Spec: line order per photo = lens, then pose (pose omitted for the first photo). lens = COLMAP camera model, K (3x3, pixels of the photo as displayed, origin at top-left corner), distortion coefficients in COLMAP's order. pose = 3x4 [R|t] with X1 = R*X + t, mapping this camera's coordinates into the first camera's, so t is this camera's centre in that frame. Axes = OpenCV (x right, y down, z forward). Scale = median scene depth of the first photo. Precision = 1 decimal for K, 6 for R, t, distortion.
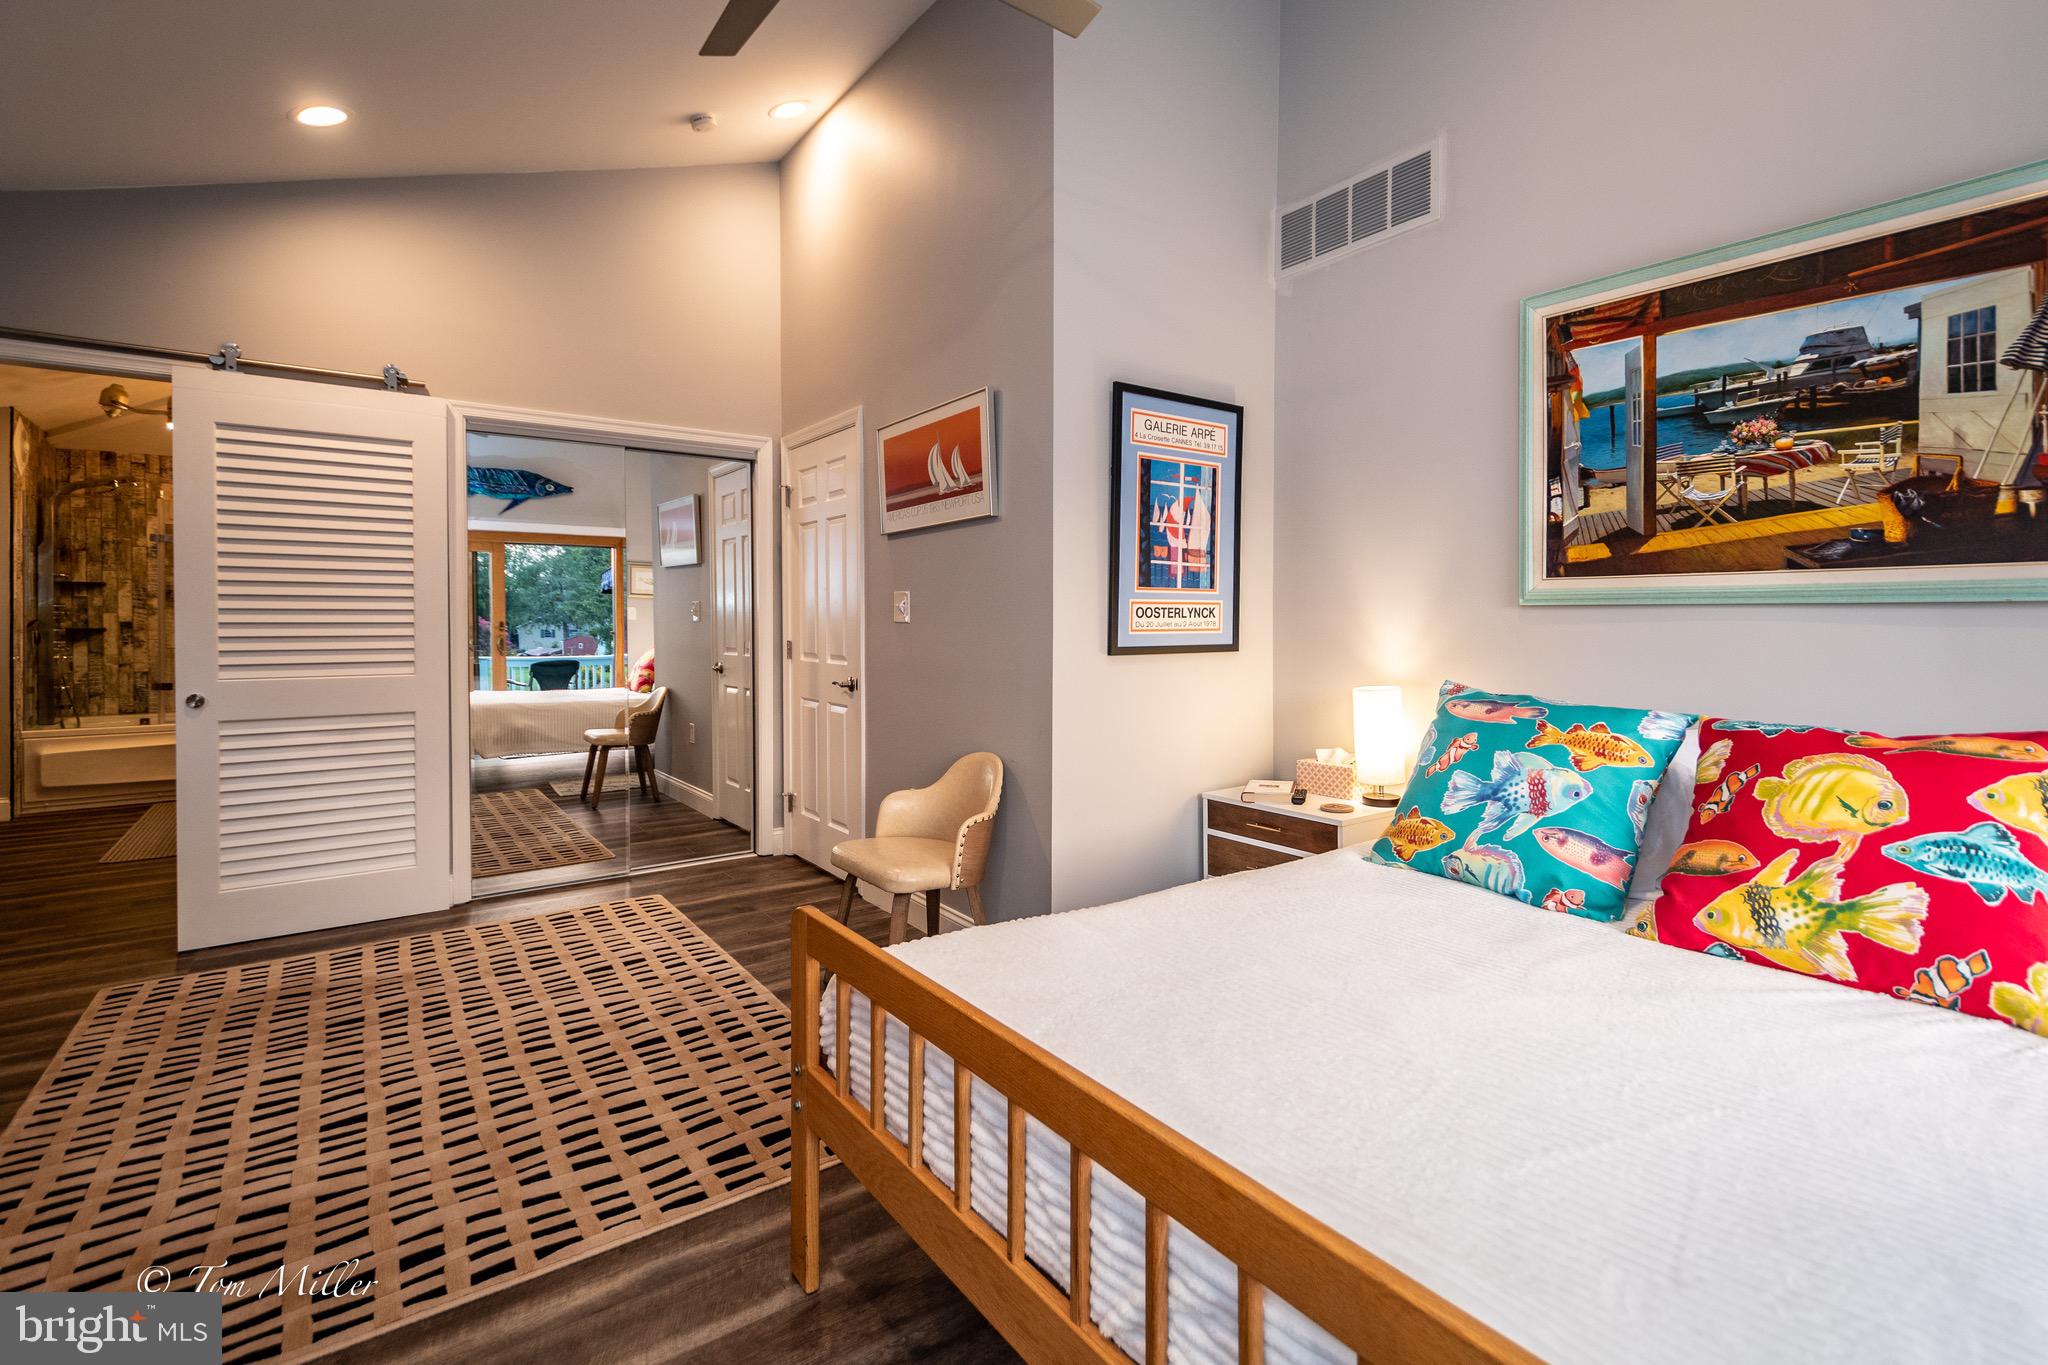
lens RADIAL K [[914.5, 0, 957.6], [0, 914.5, 642.8], [0, 0, 1]] dist [0.005330, -0.000596]
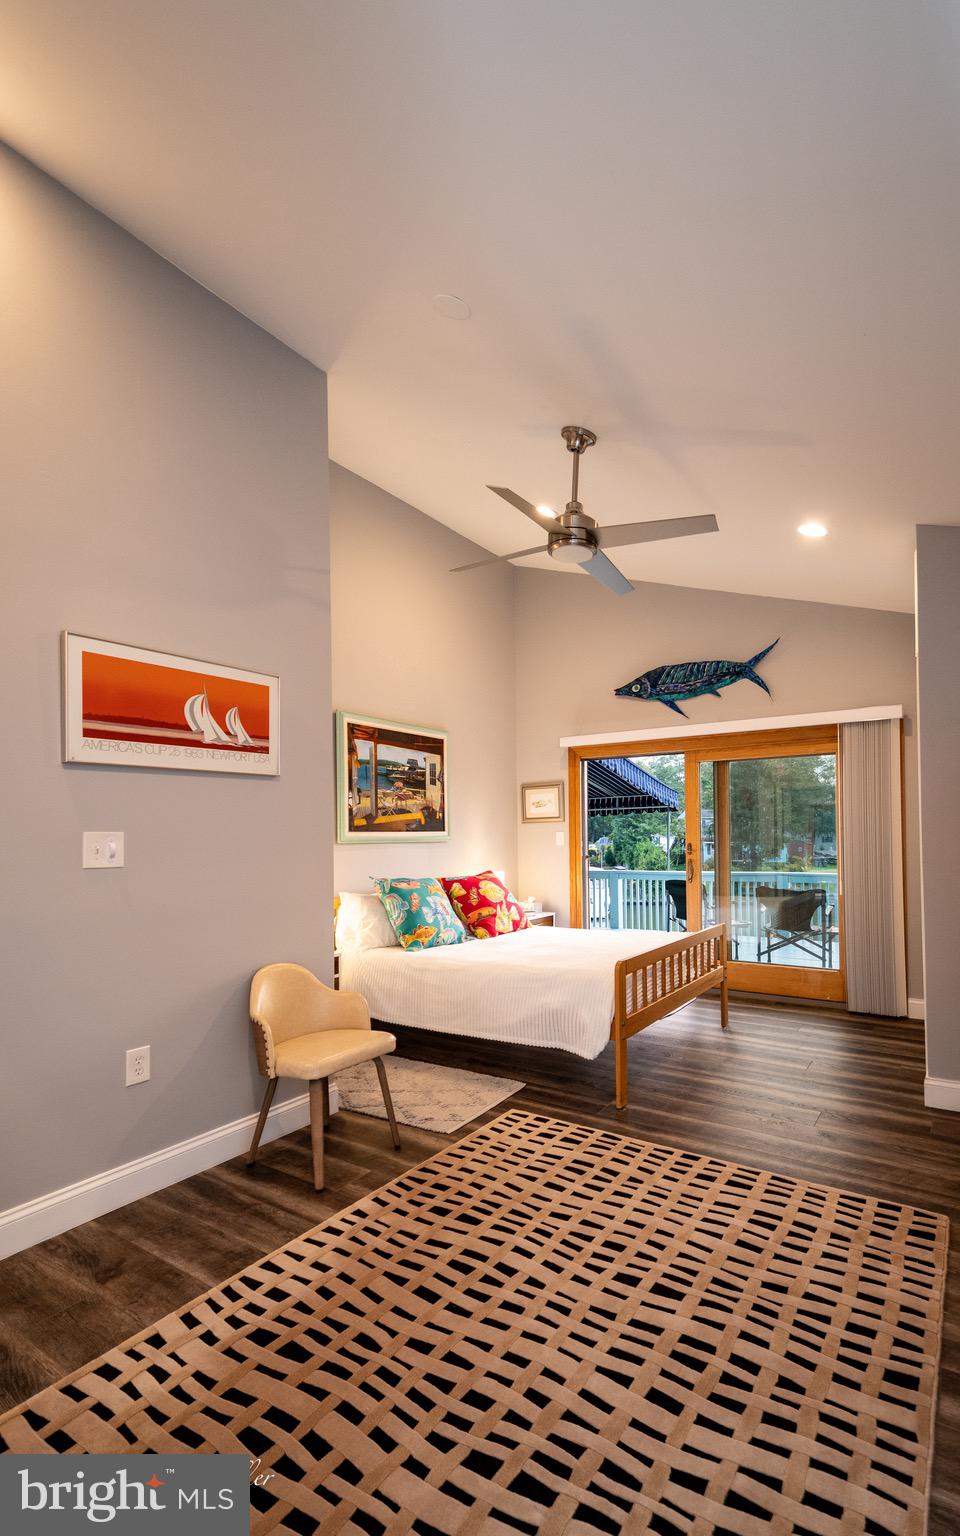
lens RADIAL K [[648.2, 0, 594.3], [0, 648.2, 836.5], [0, 0, 1]] dist [0.011793, -0.003987]
pose [[-0.441946, 0.005389, 0.897026, -1.217484], [0.040294, 0.999092, 0.013850, -0.061567], [-0.896136, 0.042266, -0.441761, 1.263873]]
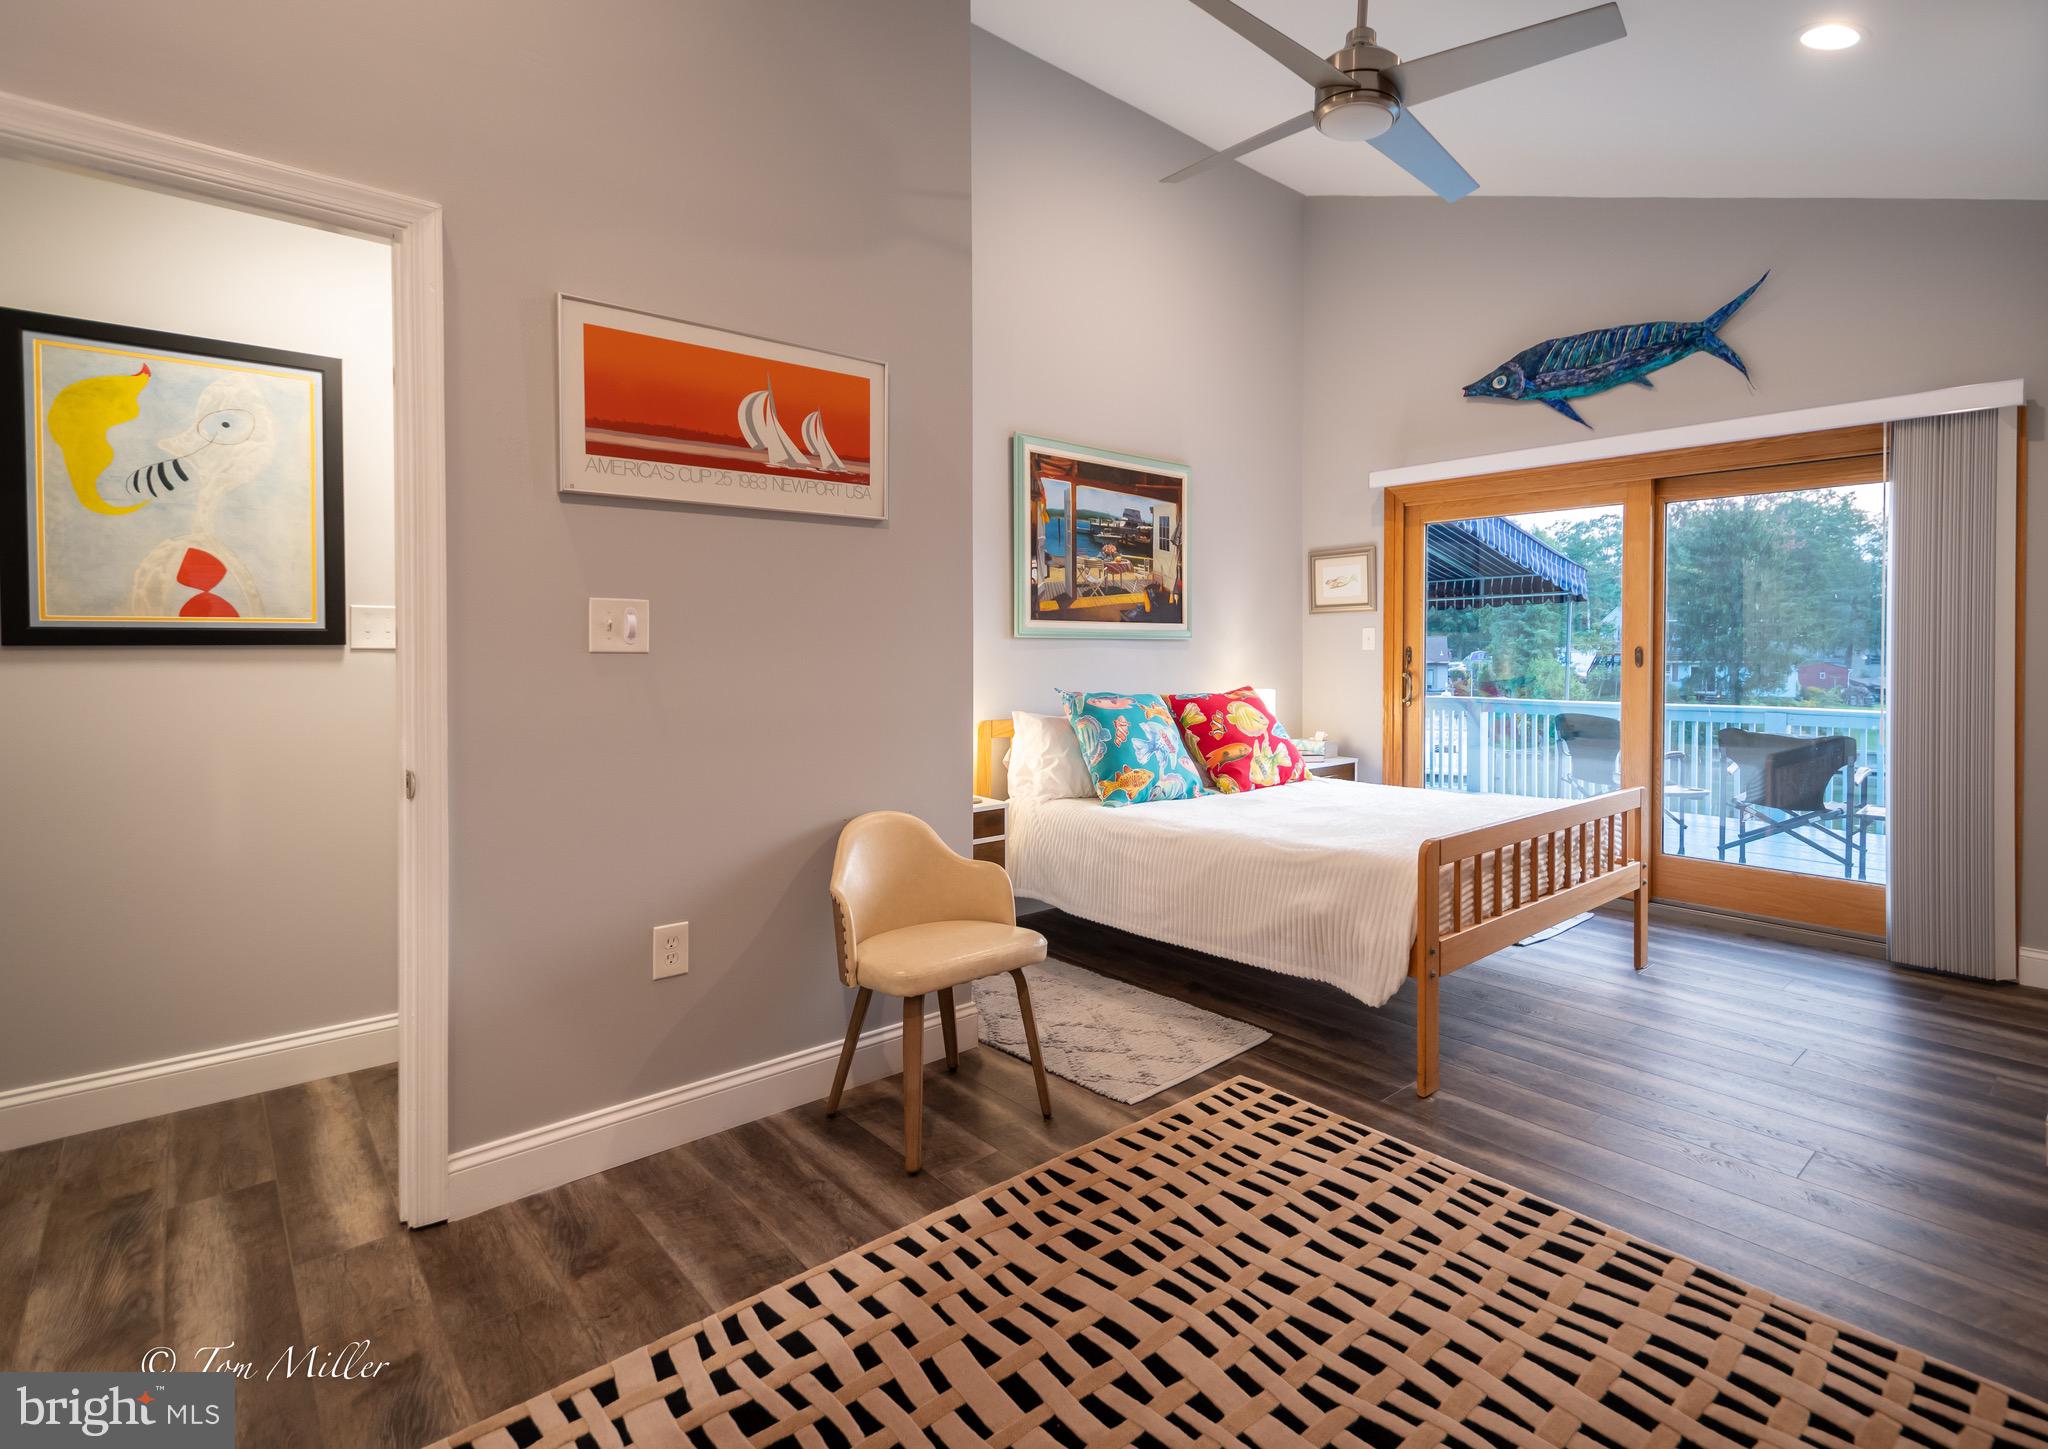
lens RADIAL K [[982.7, 0, 1225.8], [0, 982.7, 670.6], [0, 0, 1]] dist [0.015364, -0.005673]
pose [[-0.219037, -0.021760, 0.975474, -1.118945], [0.028104, 0.999196, 0.028599, -0.026359], [-0.975312, 0.033679, -0.218250, 1.125909]]
